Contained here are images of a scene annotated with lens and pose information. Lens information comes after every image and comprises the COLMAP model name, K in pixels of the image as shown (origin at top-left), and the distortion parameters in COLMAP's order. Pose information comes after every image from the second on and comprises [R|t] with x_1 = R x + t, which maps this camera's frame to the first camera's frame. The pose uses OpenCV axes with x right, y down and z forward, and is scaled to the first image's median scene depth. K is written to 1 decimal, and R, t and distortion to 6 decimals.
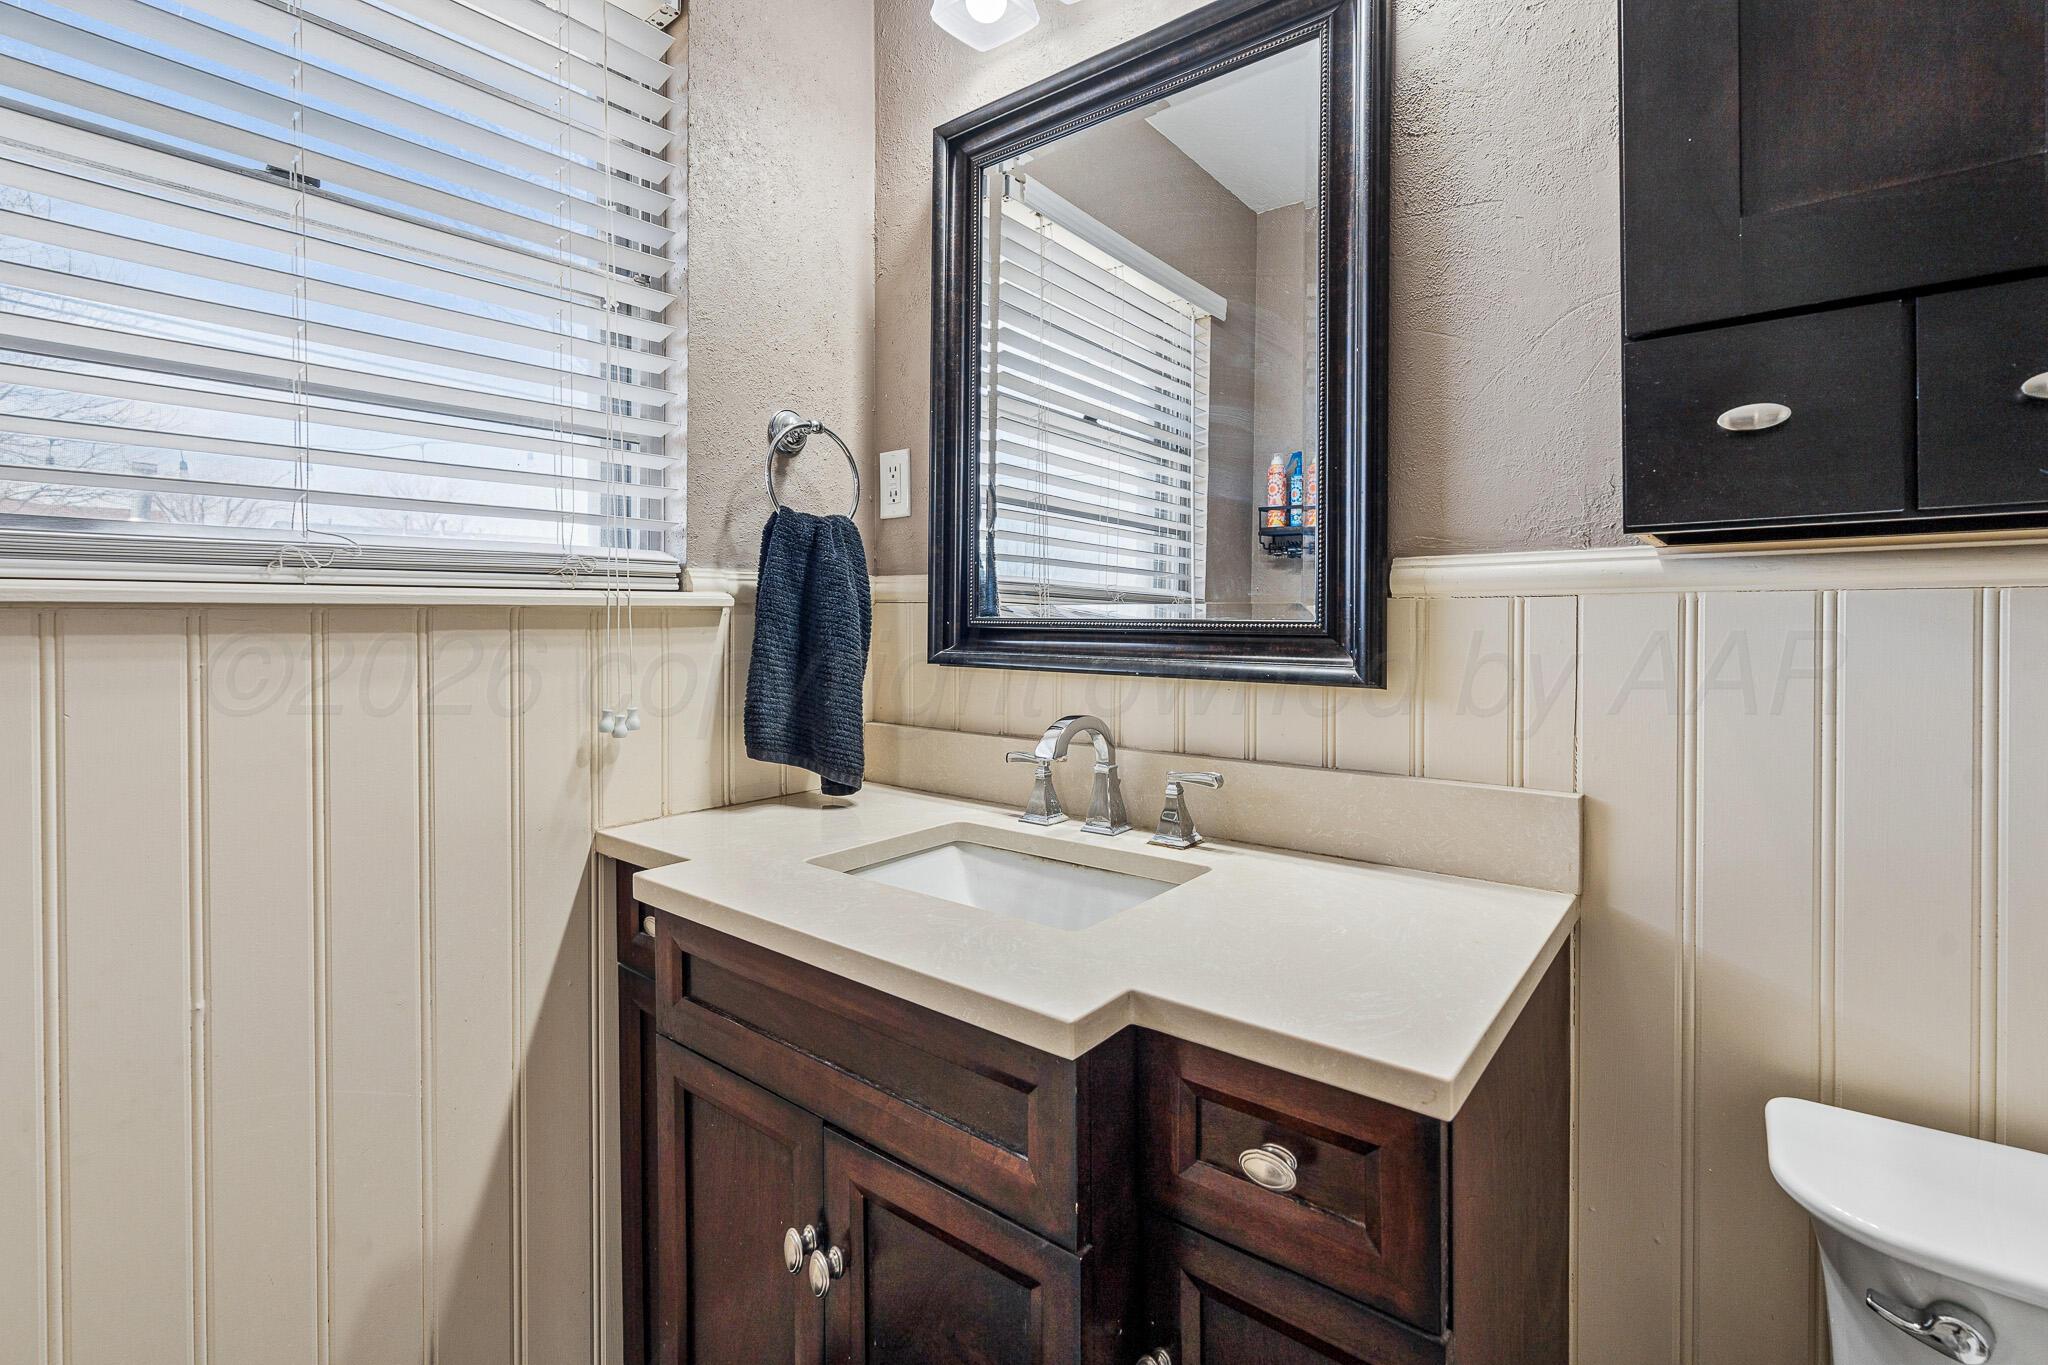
lens RADIAL K [[940.9, 0, 1023.6], [0, 940.9, 613.2], [0, 0, 1]] dist [0.001398, 0.000377]
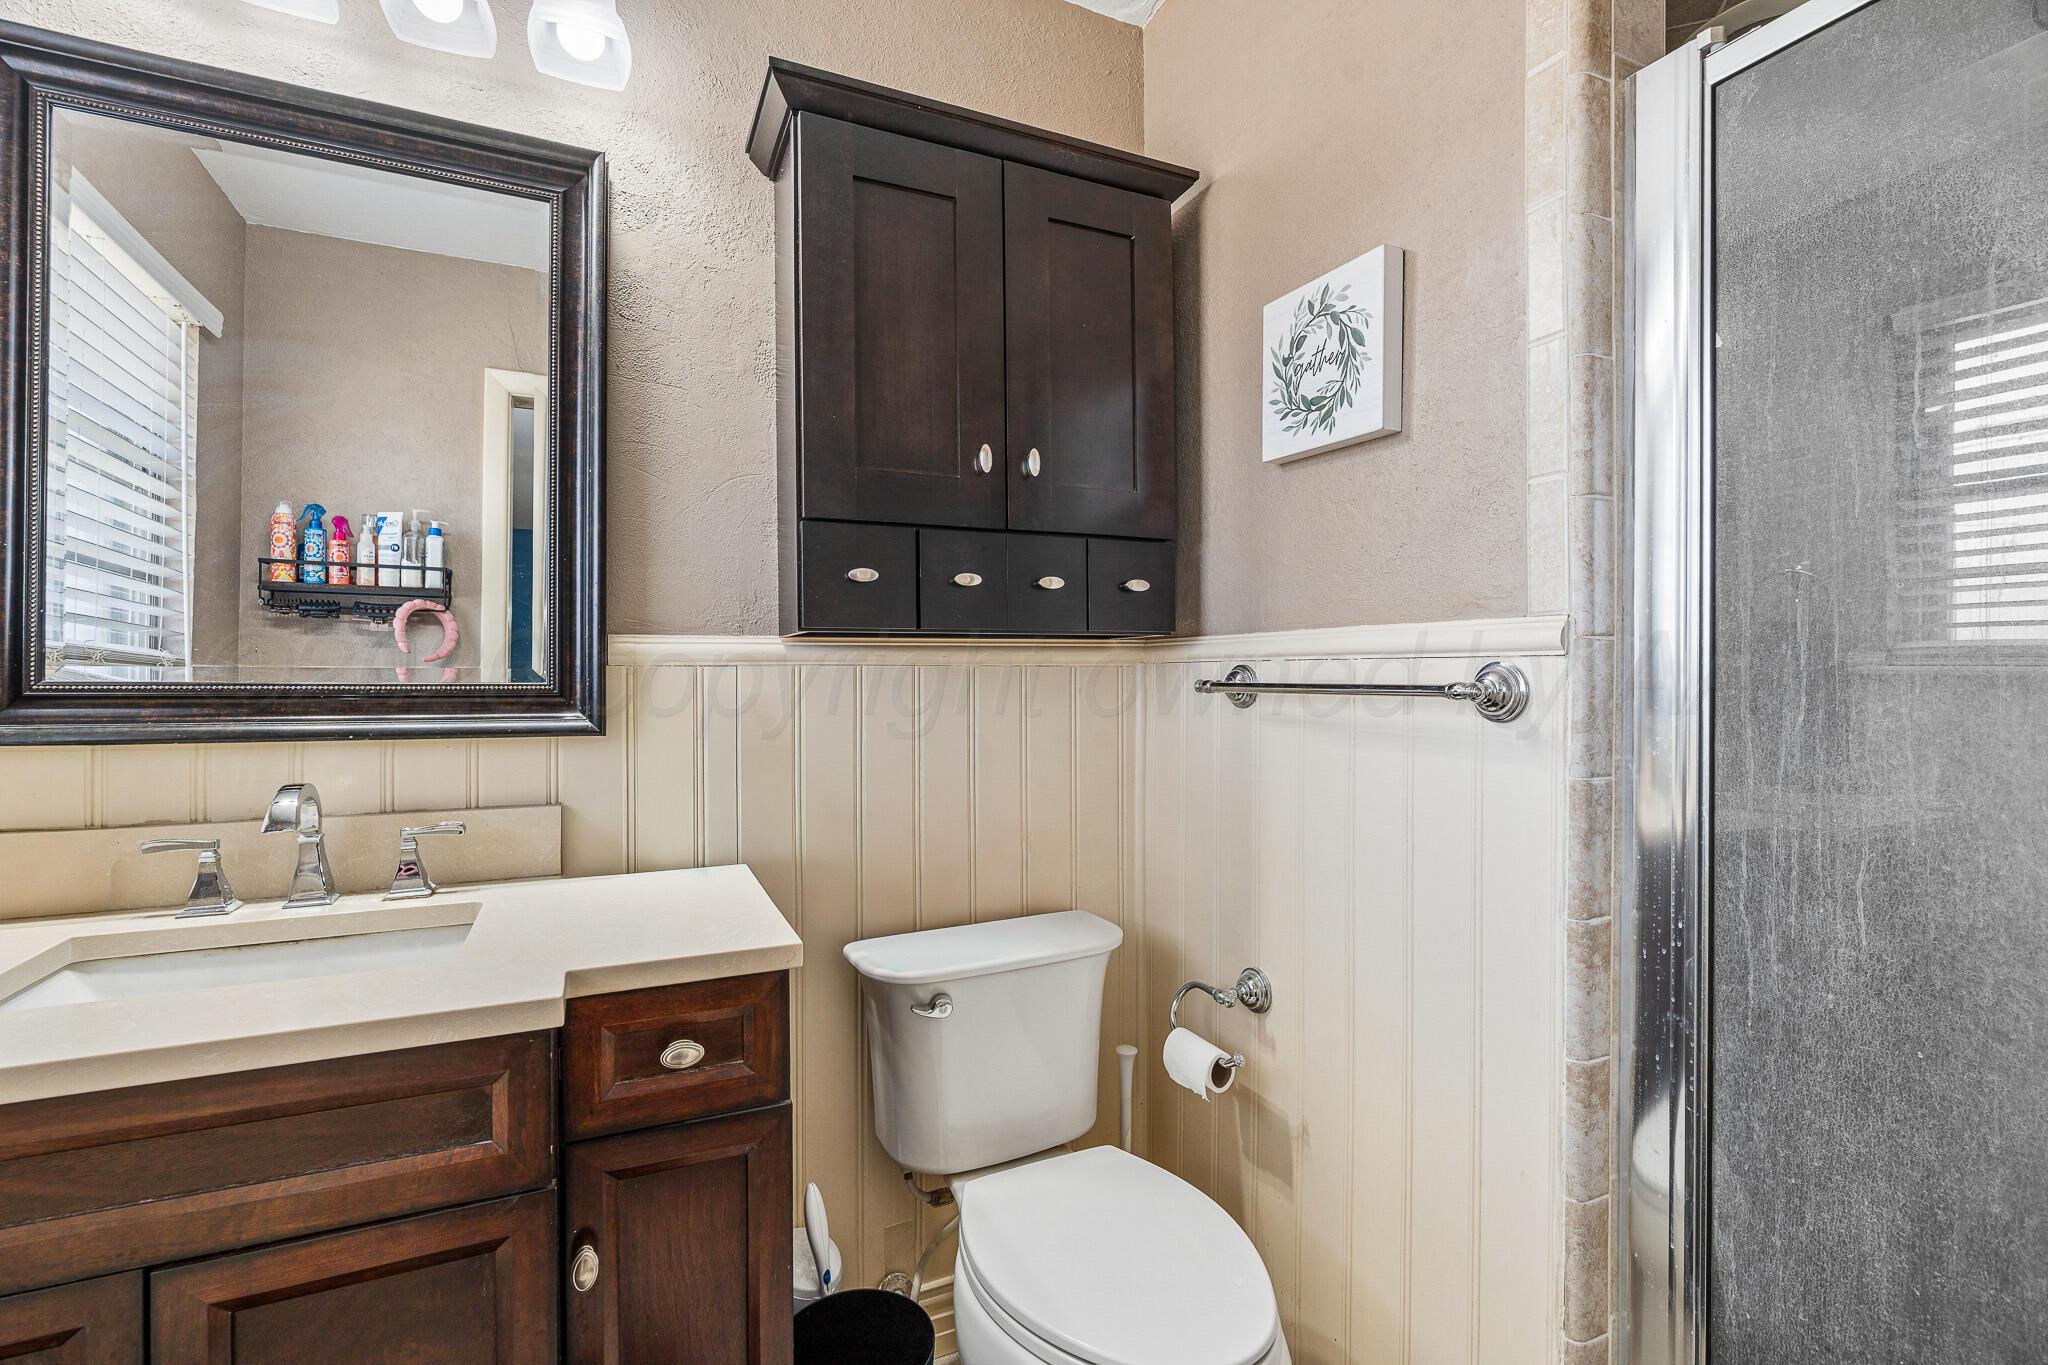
lens RADIAL K [[922.2, 0, 1021.1], [0, 922.2, 653.9], [0, 0, 1]] dist [-0.006476, 0.000381]
pose [[0.435644, 0.027596, 0.899696, -0.485686], [-0.003878, 0.999578, -0.028781, 0.002112], [-0.900111, 0.009049, 0.435567, -0.063309]]
